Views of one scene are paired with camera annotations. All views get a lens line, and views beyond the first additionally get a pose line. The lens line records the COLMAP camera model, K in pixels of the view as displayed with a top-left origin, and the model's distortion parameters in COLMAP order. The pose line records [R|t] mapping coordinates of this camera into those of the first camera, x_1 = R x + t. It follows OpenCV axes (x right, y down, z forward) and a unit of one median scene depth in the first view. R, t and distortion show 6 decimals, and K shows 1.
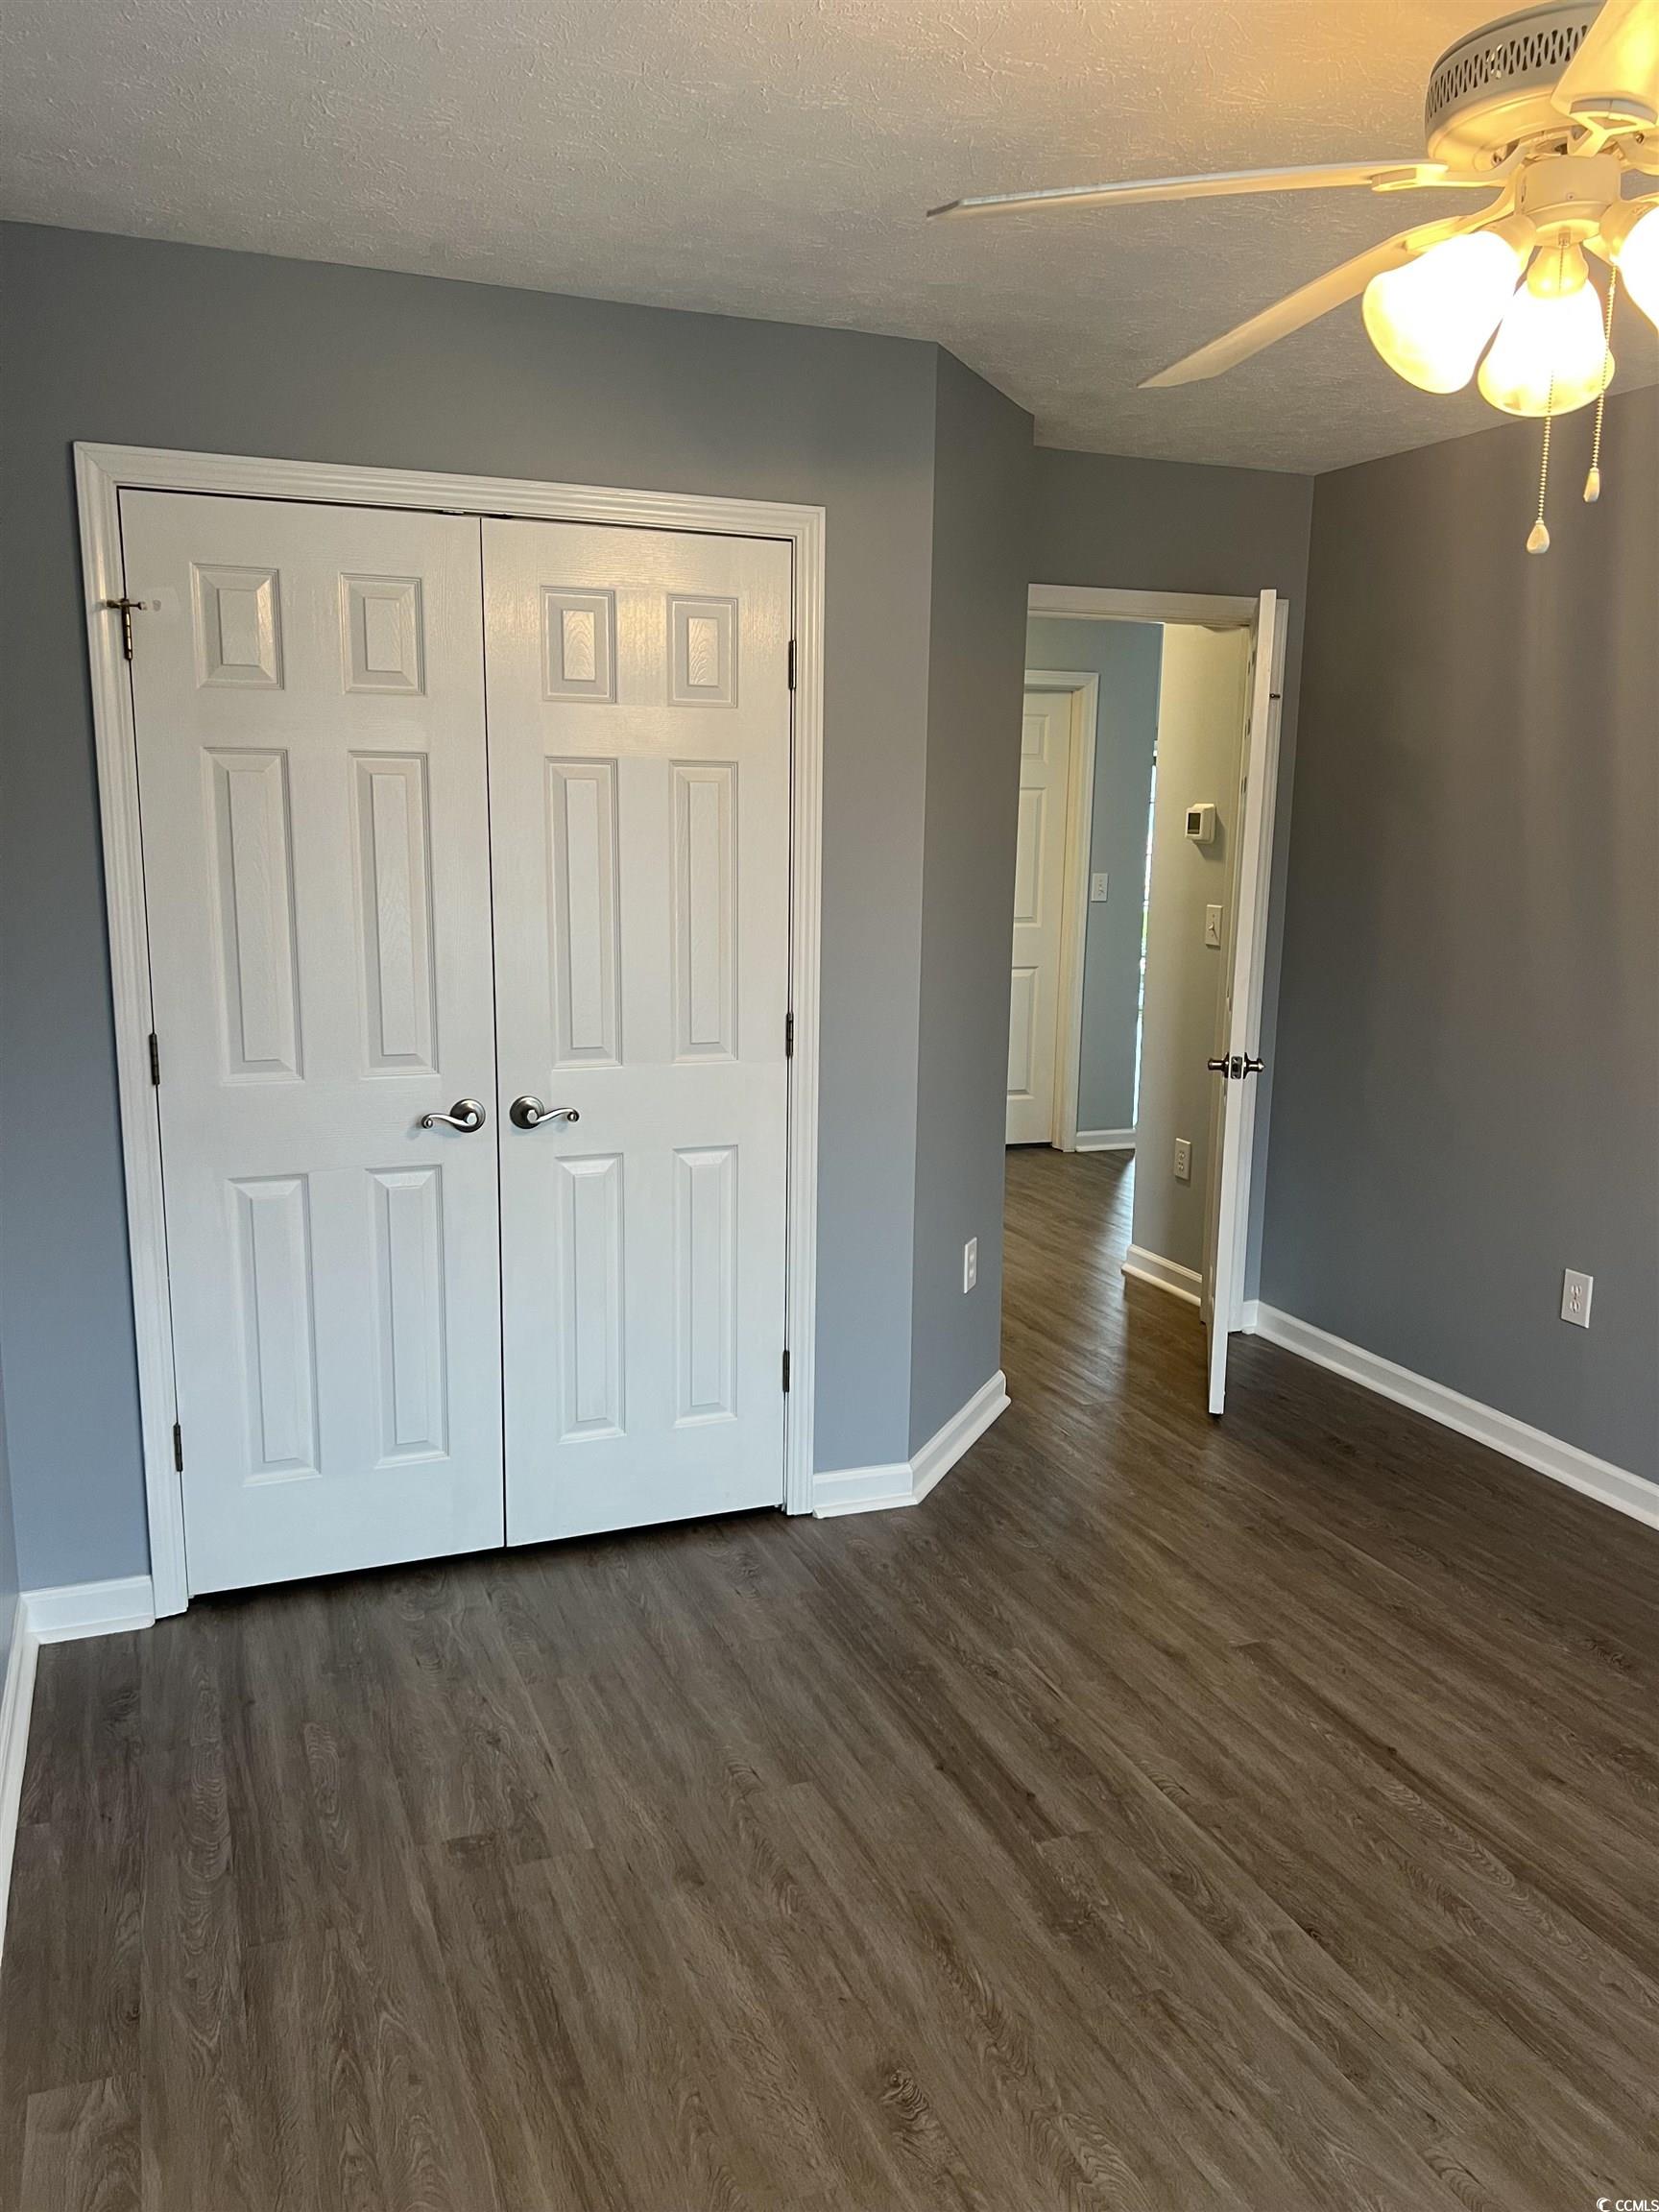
lens RADIAL K [[1653.8, 0, 829.8], [0, 1653.8, 1107.9], [0, 0, 1]] dist [0.054976, -0.056138]
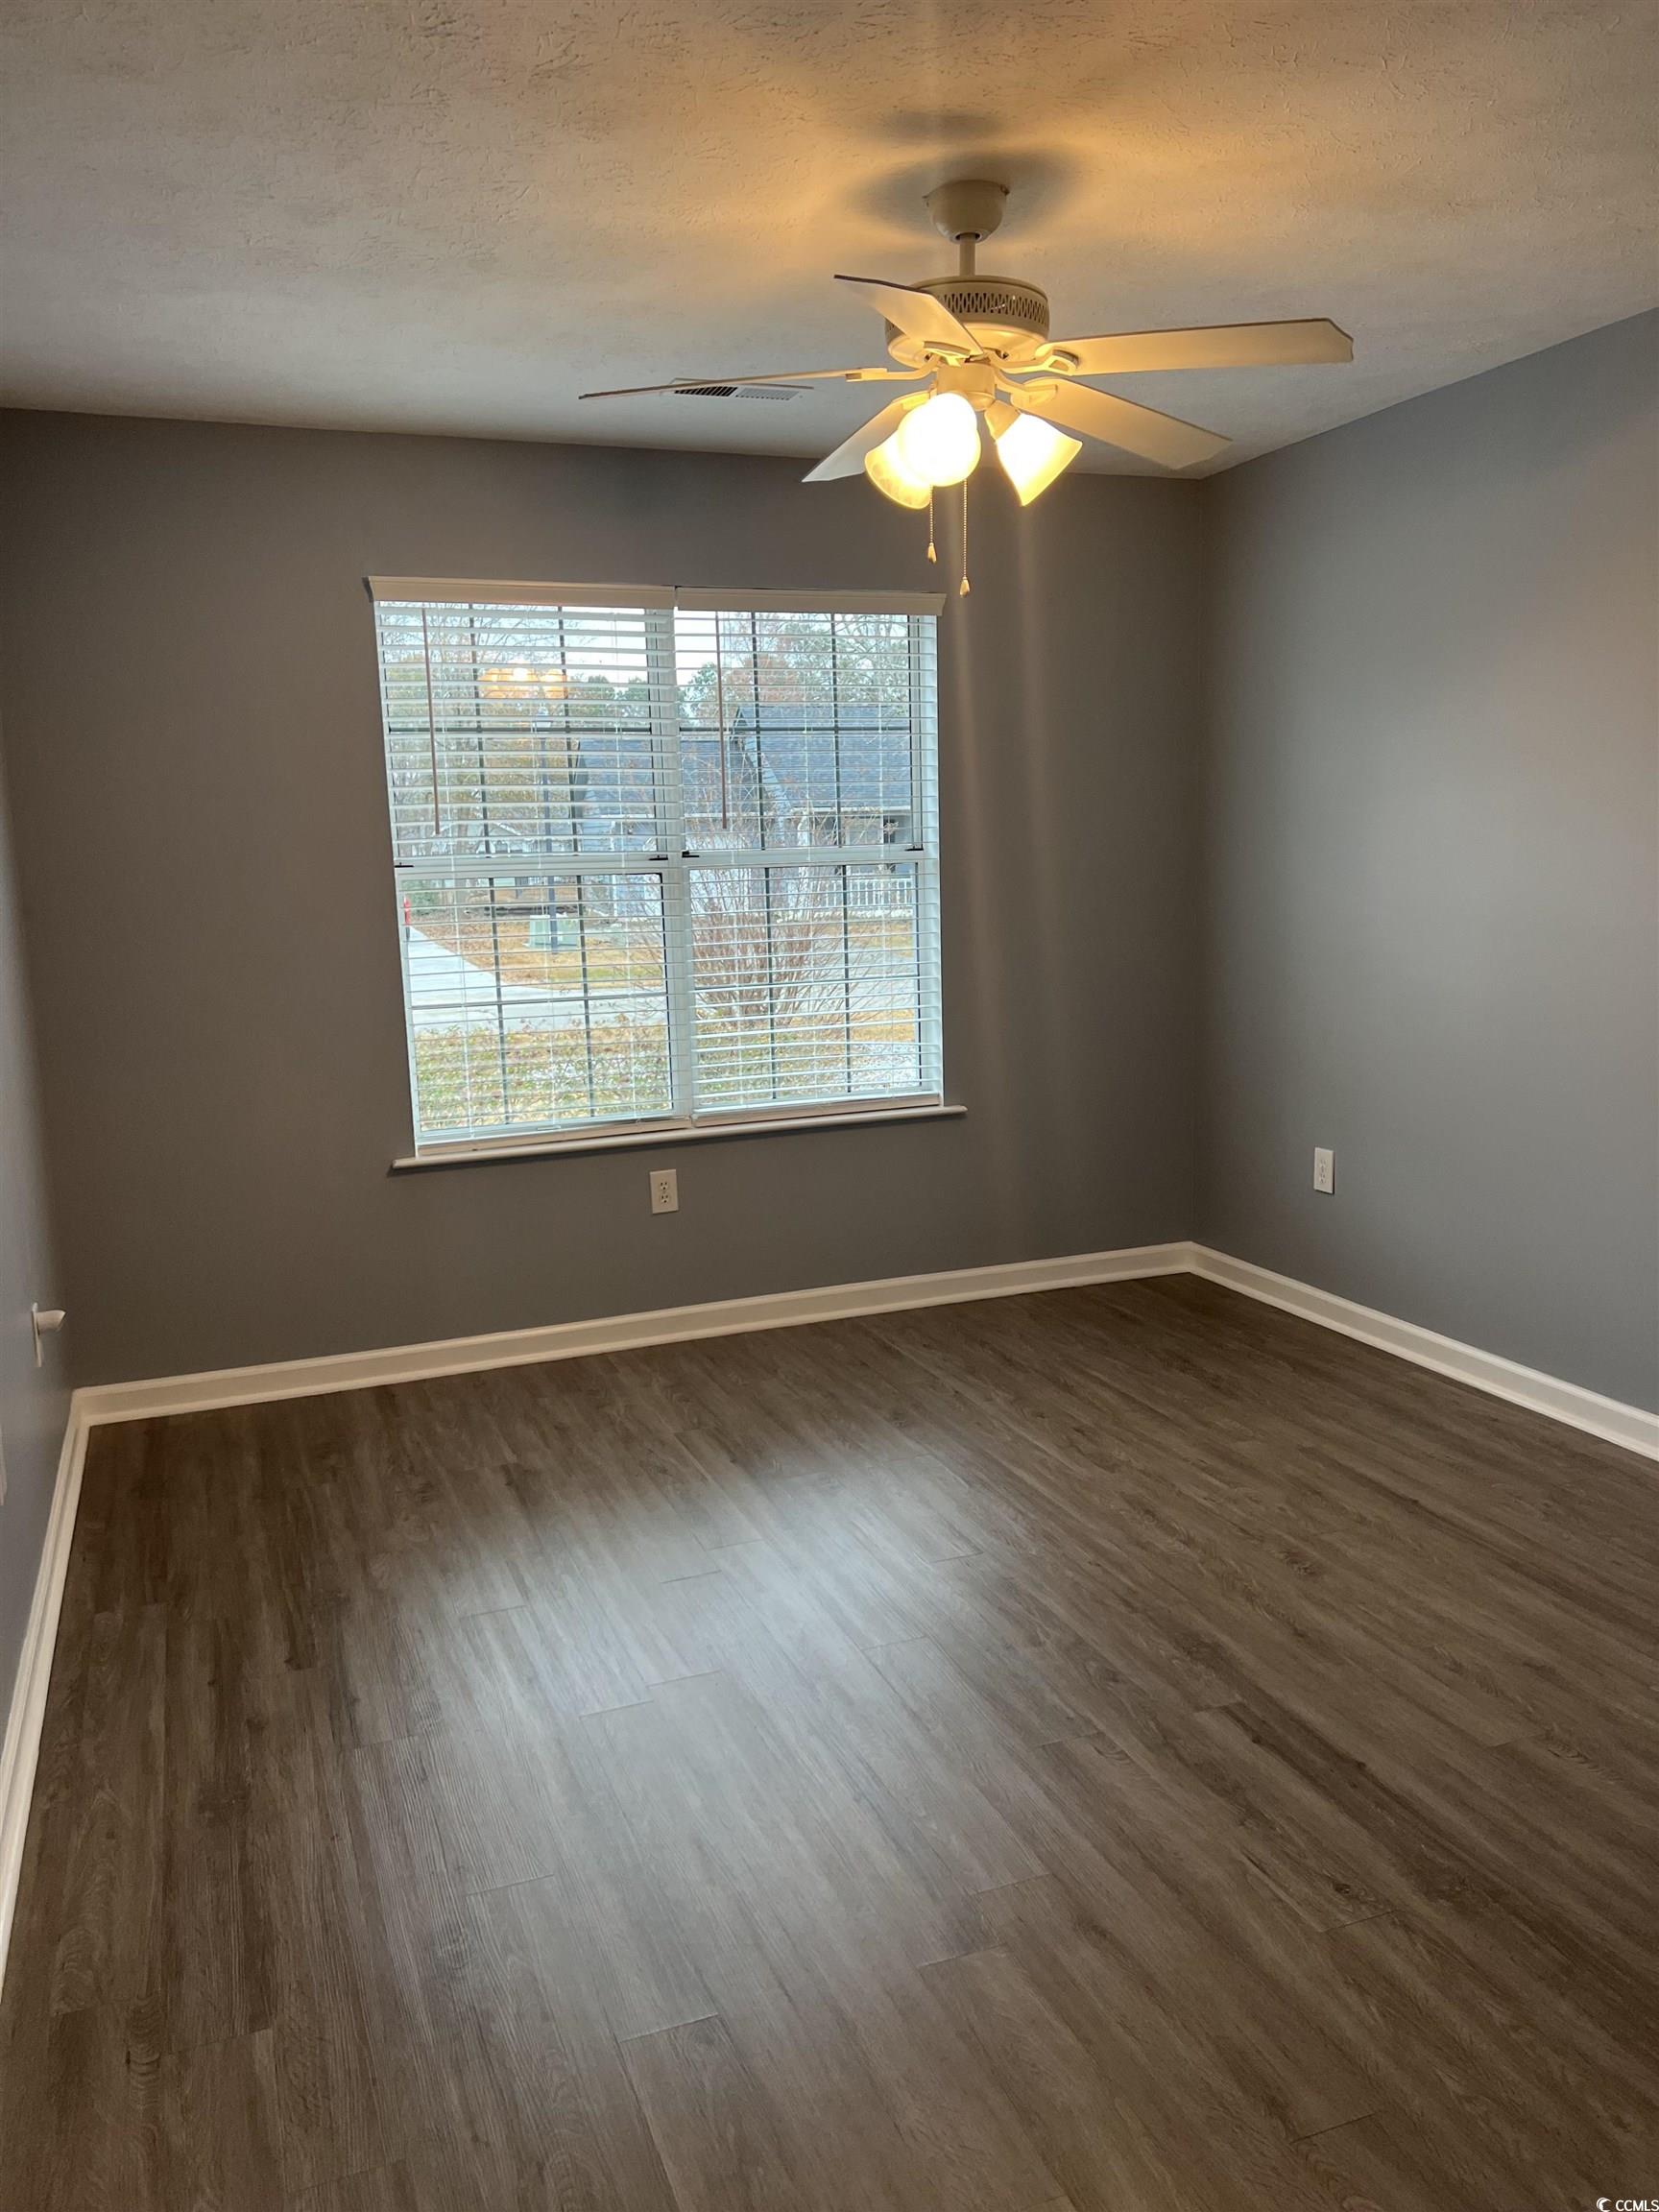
lens RADIAL K [[1653.8, 0, 824.5], [0, 1653.8, 1097.1], [0, 0, 1]] dist [0.054976, -0.056138]
pose [[-0.999785, 0.008932, 0.018717, 0.347471], [0.014506, 0.946190, 0.323287, -0.262889], [-0.014822, 0.323489, -0.946116, 1.783750]]
